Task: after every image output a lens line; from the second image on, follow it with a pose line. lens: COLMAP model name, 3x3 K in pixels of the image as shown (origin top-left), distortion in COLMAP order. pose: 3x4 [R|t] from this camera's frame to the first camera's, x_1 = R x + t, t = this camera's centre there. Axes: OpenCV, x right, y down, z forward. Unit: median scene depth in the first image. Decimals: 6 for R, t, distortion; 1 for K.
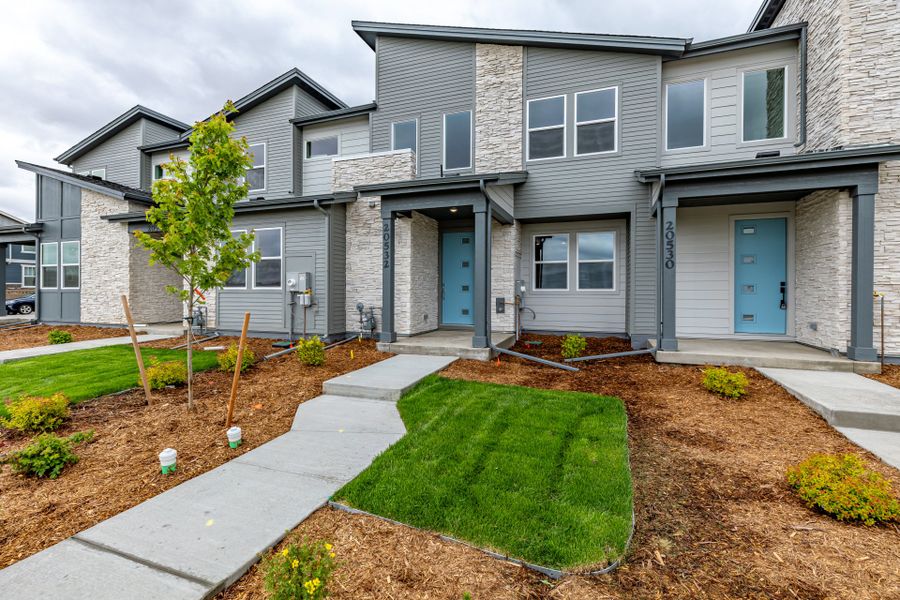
lens RADIAL K [[386.2, 0, 444.5], [0, 386.2, 292.9], [0, 0, 1]] dist [0.007815, -0.000057]
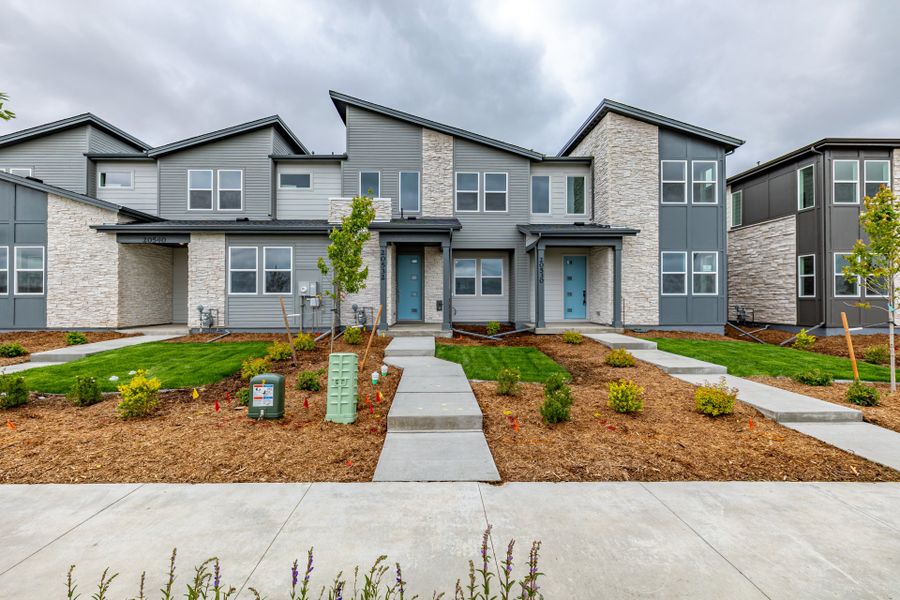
lens RADIAL K [[364.6, 0, 450.0], [0, 364.6, 300.0], [0, 0, 1]] dist [0.000480, 0.000044]
pose [[0.913756, -0.005547, 0.406225, -0.415481], [0.006759, 0.999976, -0.001549, 0.014087], [-0.406206, 0.004161, 0.913772, -0.325375]]
